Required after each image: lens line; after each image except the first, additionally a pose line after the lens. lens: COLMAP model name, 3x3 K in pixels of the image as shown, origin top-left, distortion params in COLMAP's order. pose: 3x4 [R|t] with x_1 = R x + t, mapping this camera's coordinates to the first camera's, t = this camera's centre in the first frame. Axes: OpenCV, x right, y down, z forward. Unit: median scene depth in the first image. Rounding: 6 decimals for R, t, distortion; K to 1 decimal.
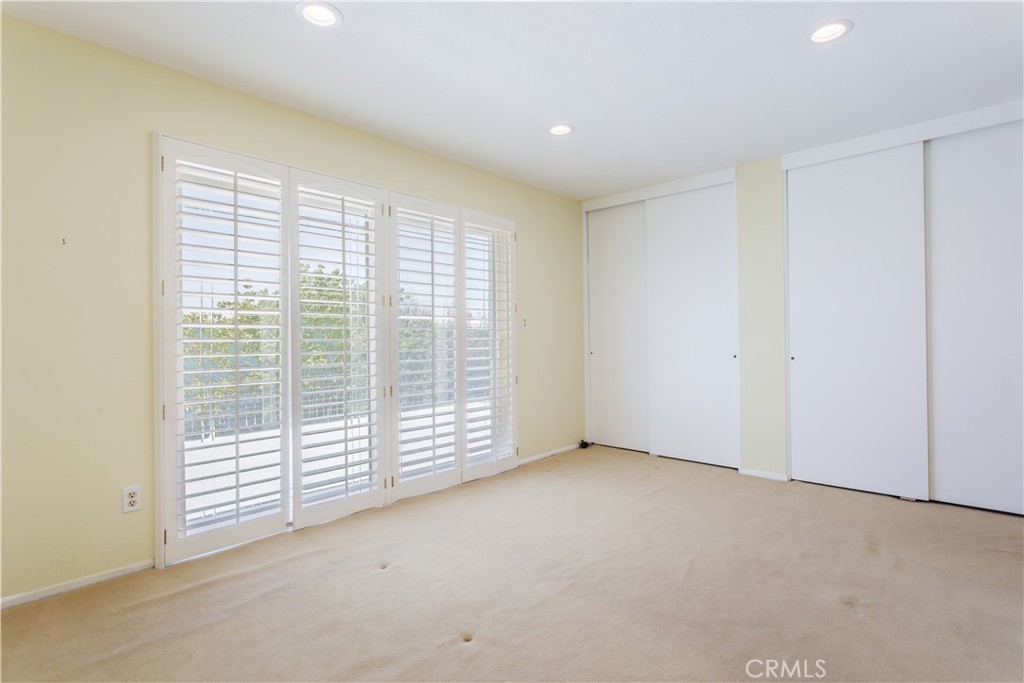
lens RADIAL K [[515.0, 0, 517.1], [0, 515.0, 335.6], [0, 0, 1]] dist [0.003843, 0.004266]
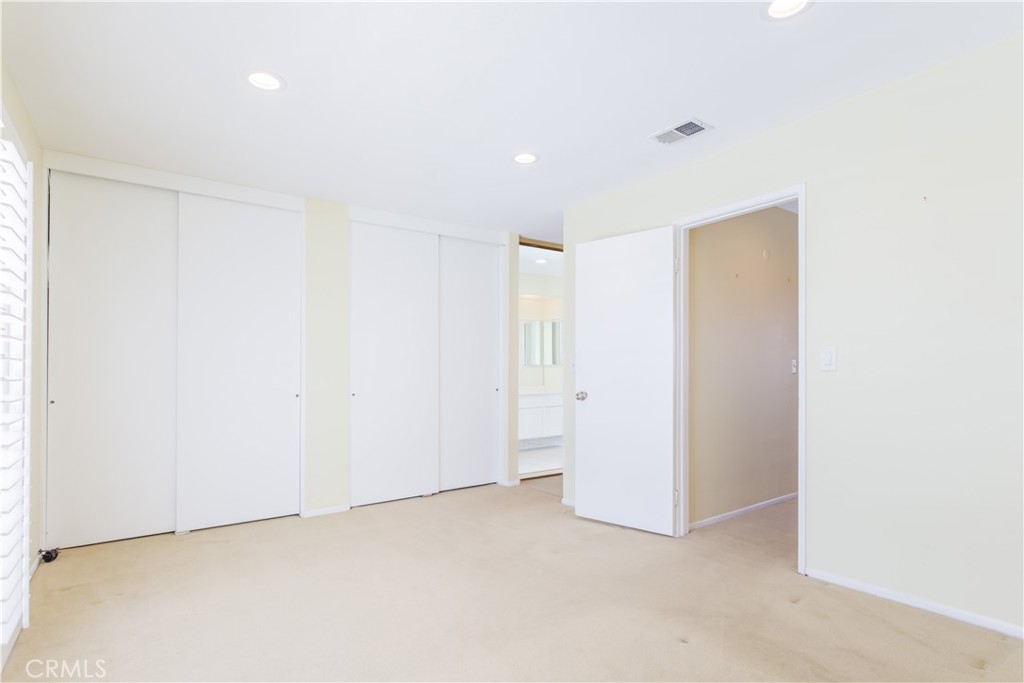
lens RADIAL K [[515.0, 0, 524.1], [0, 515.0, 373.4], [0, 0, 1]] dist [0.003843, 0.004266]
pose [[0.196518, 0.005762, 0.980483, -0.485676], [0.003735, 0.999971, -0.006625, 0.007937], [-0.980493, 0.004964, 0.196491, 0.463543]]
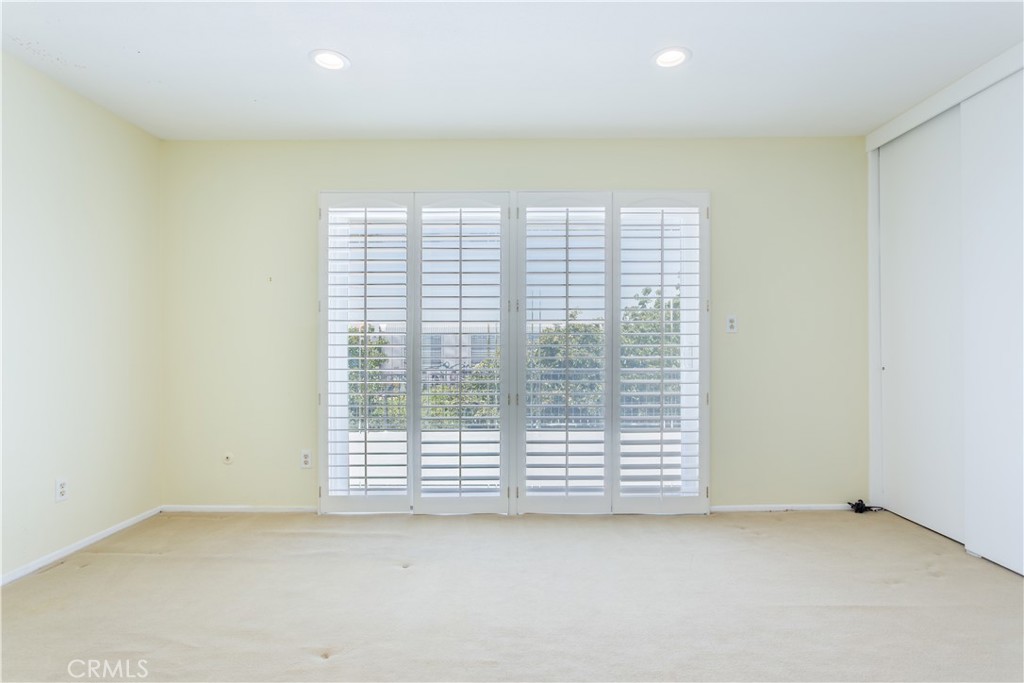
lens RADIAL K [[515.0, 0, 509.4], [0, 515.0, 348.5], [0, 0, 1]] dist [0.003843, 0.004266]
pose [[0.673478, 0.003989, -0.739197, 0.436205], [0.000938, 0.999980, 0.006251, 0.006391], [0.739207, -0.004904, 0.673461, 0.317924]]
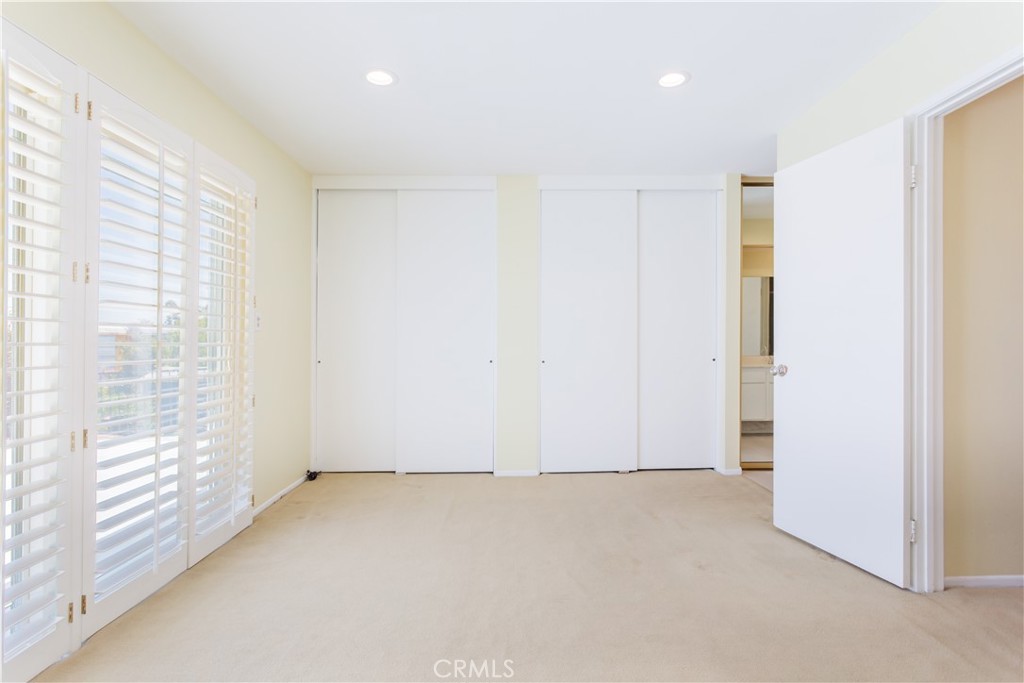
lens RADIAL K [[515.0, 0, 519.1], [0, 515.0, 338.7], [0, 0, 1]] dist [0.003843, 0.004266]
pose [[0.712961, 0.008546, 0.701152, -0.287330], [-0.001351, 0.999941, -0.010815, 0.006980], [-0.701202, 0.006764, 0.712930, 0.271179]]
